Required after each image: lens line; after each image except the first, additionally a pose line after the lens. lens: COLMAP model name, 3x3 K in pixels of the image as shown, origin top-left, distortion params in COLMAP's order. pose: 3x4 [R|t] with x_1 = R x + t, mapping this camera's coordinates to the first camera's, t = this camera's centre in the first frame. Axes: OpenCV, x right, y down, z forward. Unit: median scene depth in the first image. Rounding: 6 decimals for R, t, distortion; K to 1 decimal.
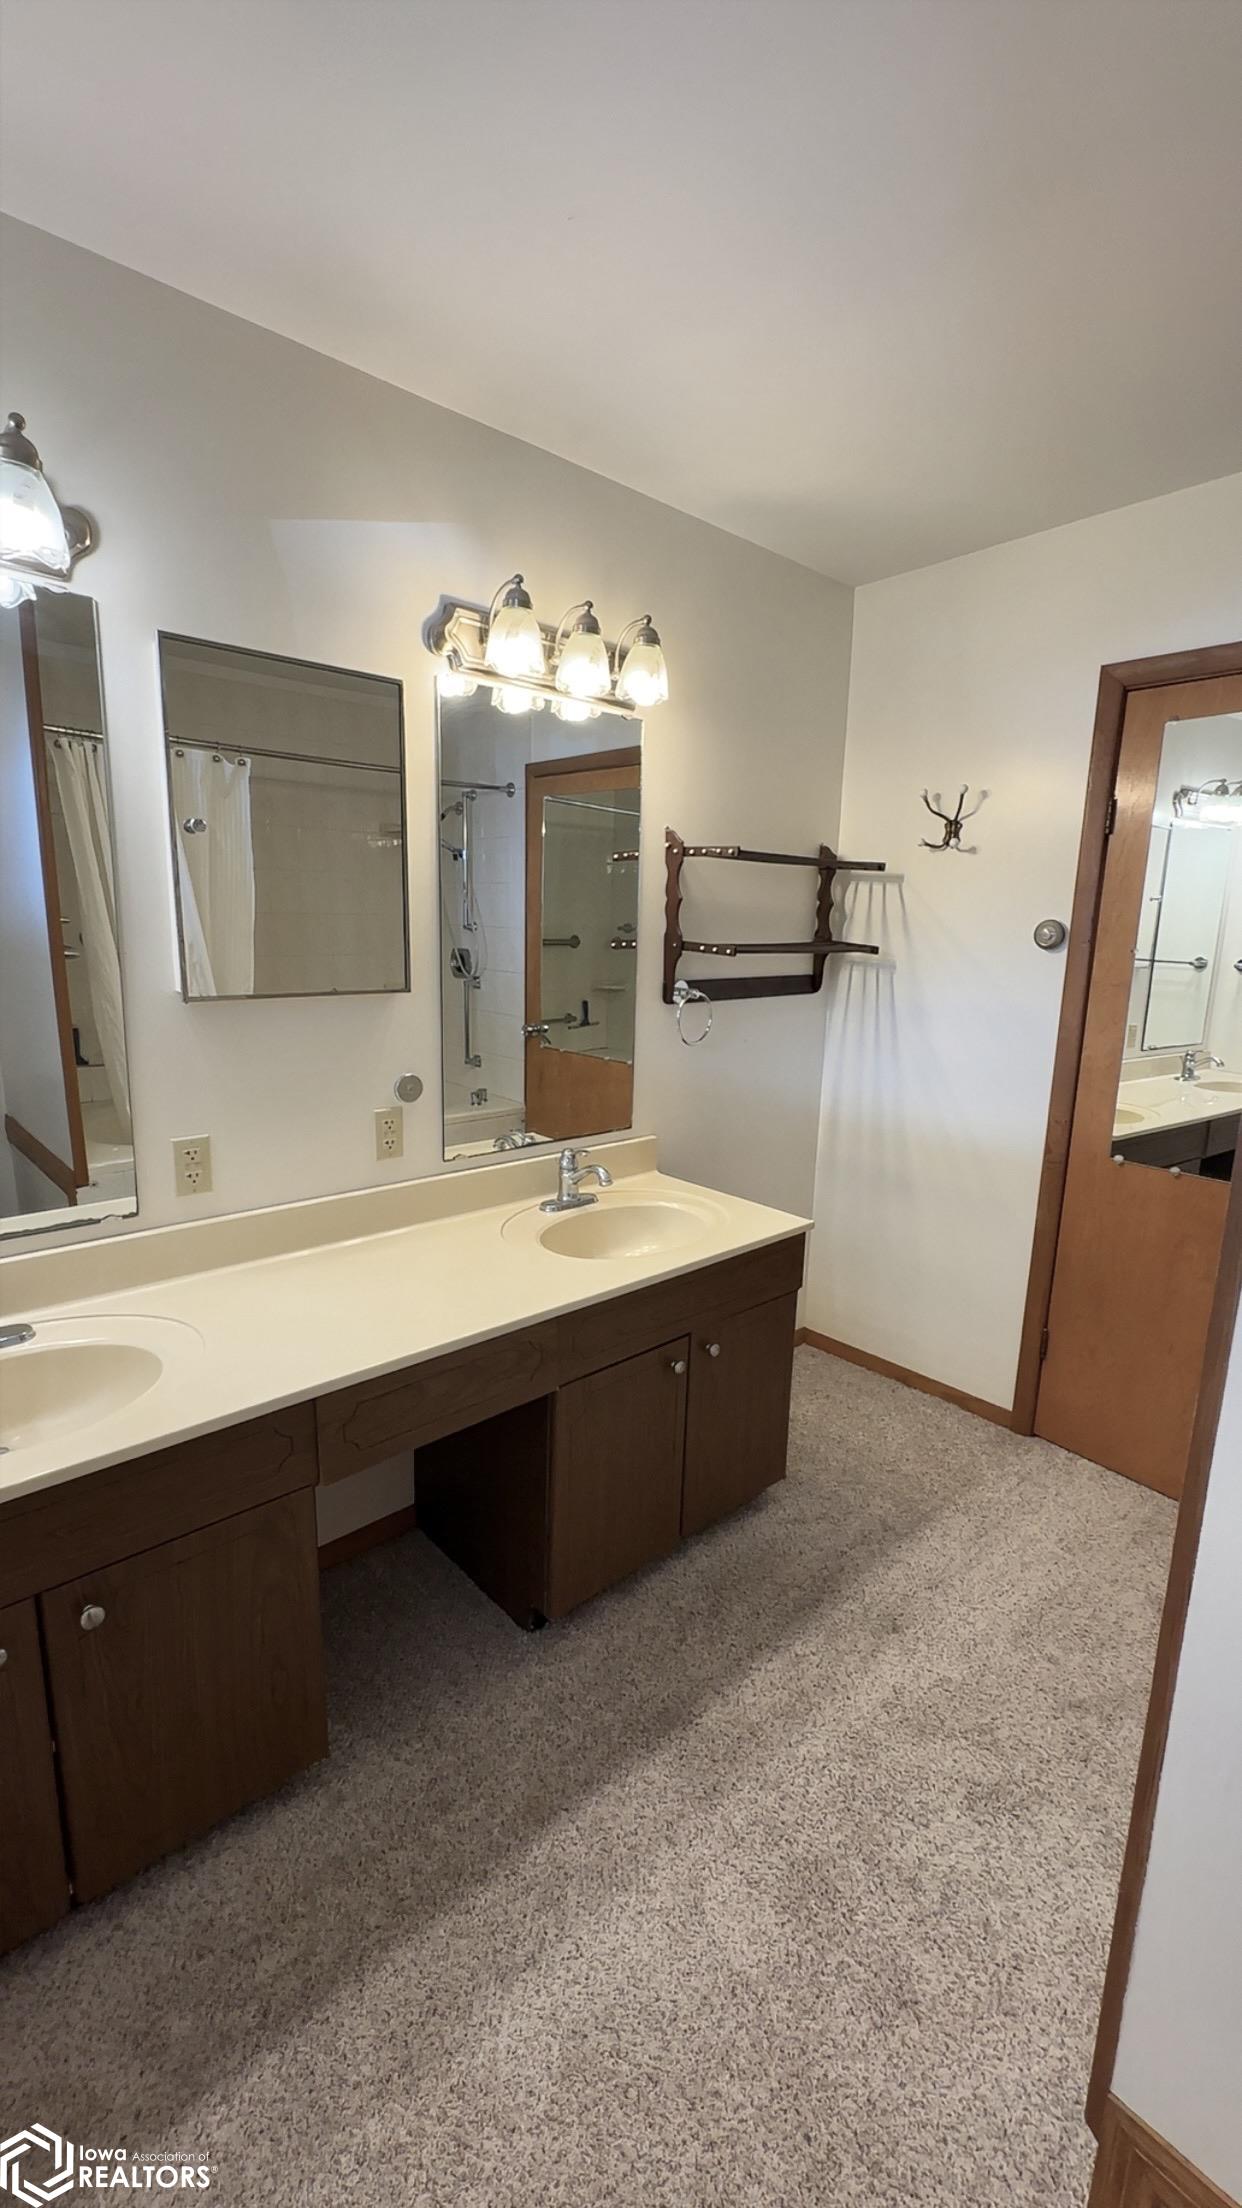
lens RADIAL K [[919.0, 0, 622.0], [0, 919.0, 1099.2], [0, 0, 1]] dist [-0.002375, 0.000294]
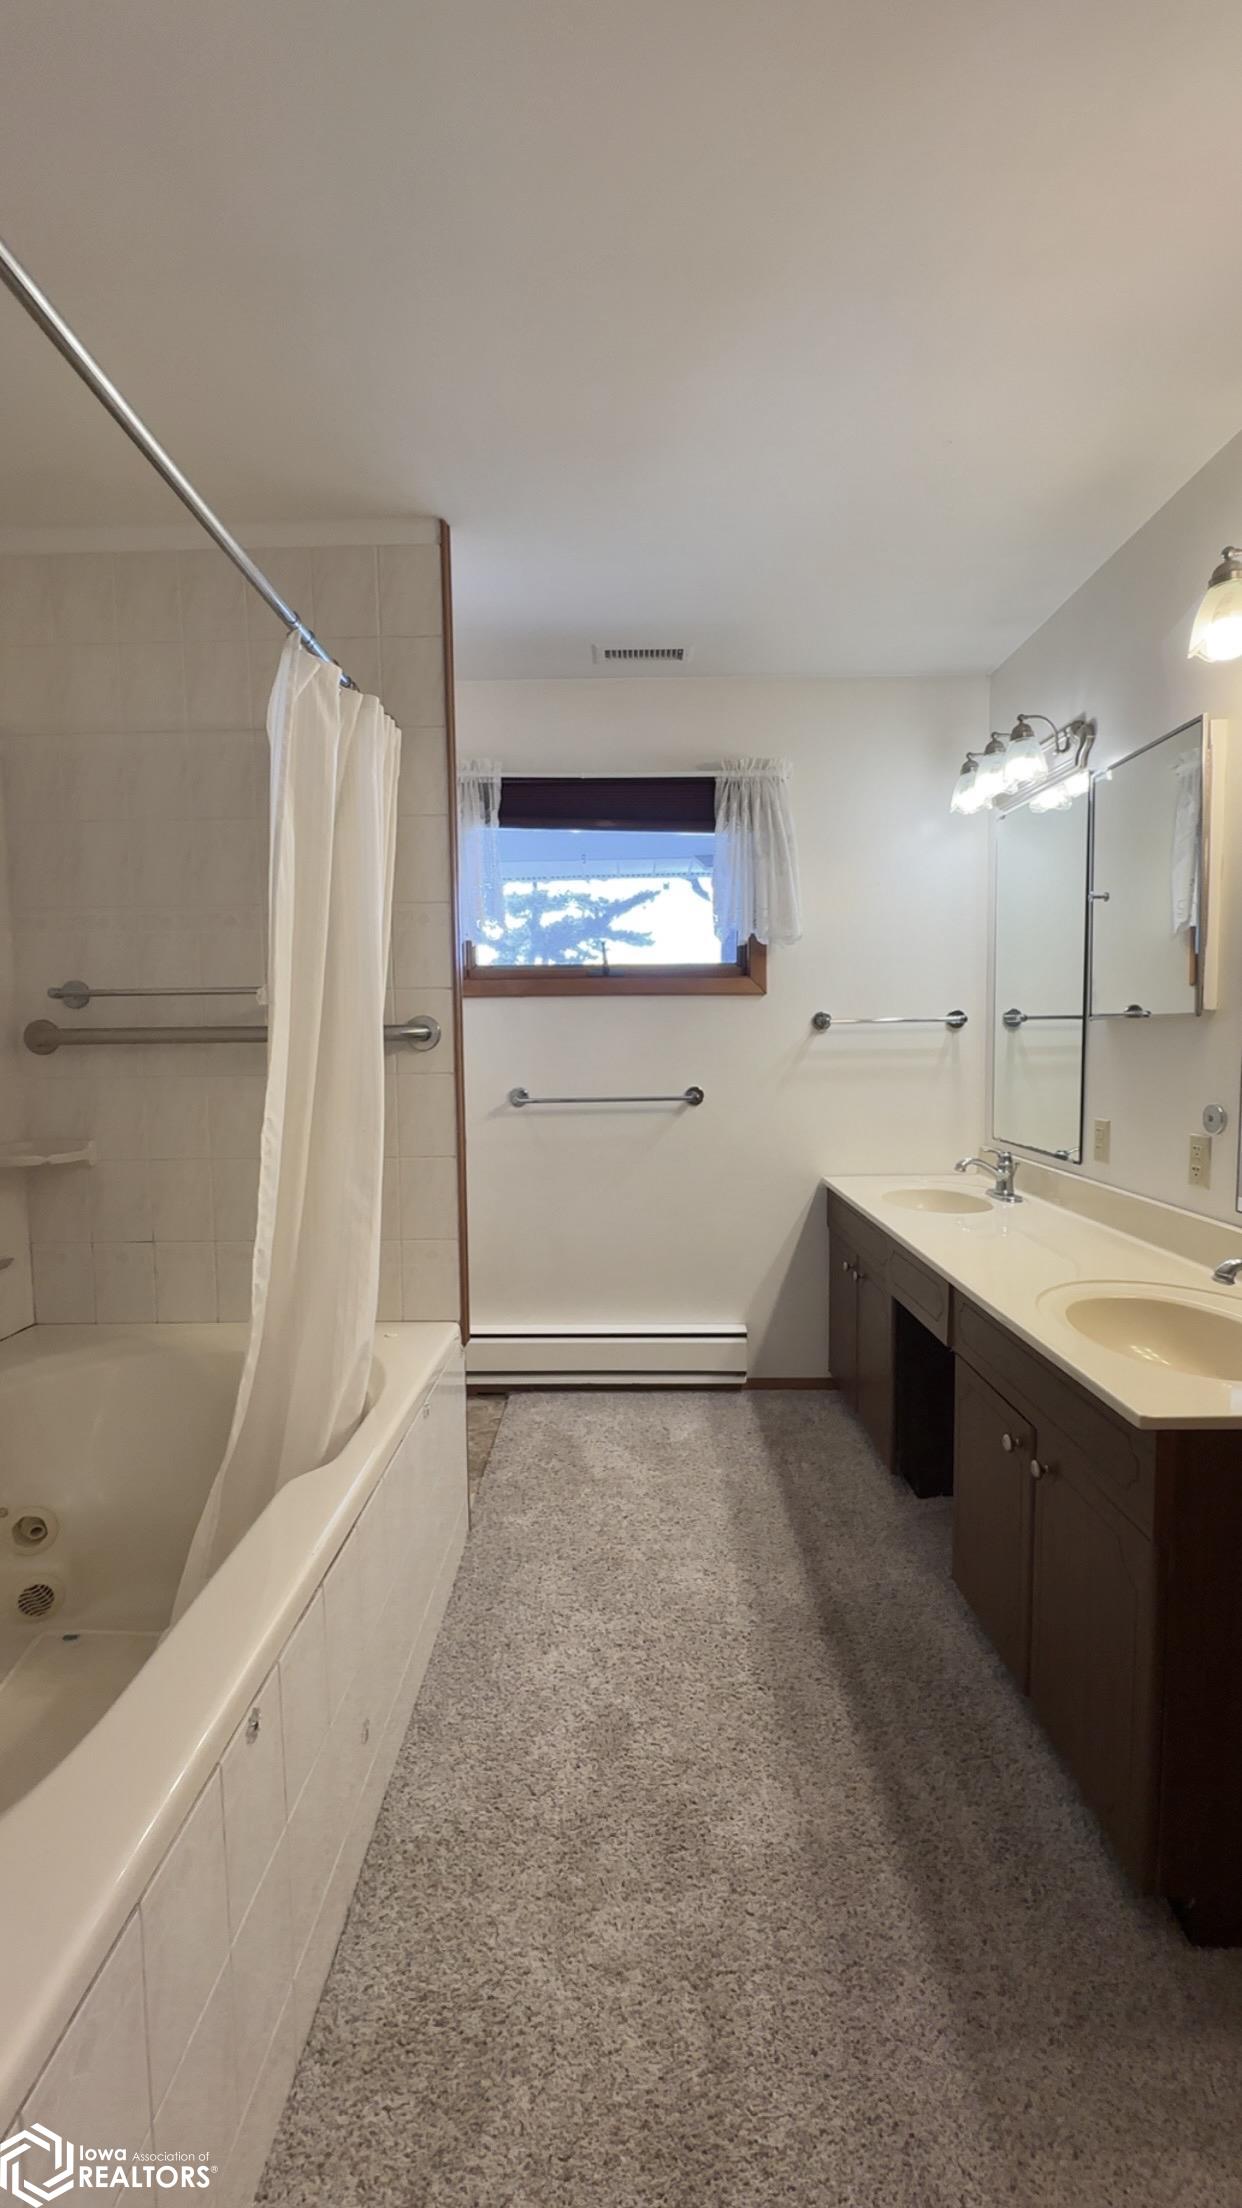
lens RADIAL K [[919.0, 0, 622.0], [0, 919.0, 1099.2], [0, 0, 1]] dist [-0.002375, 0.000294]
pose [[-0.675982, 0.033924, -0.736137, 1.032559], [-0.152814, 0.970773, 0.185063, -0.132708], [0.720900, 0.237591, -0.651041, 1.366448]]
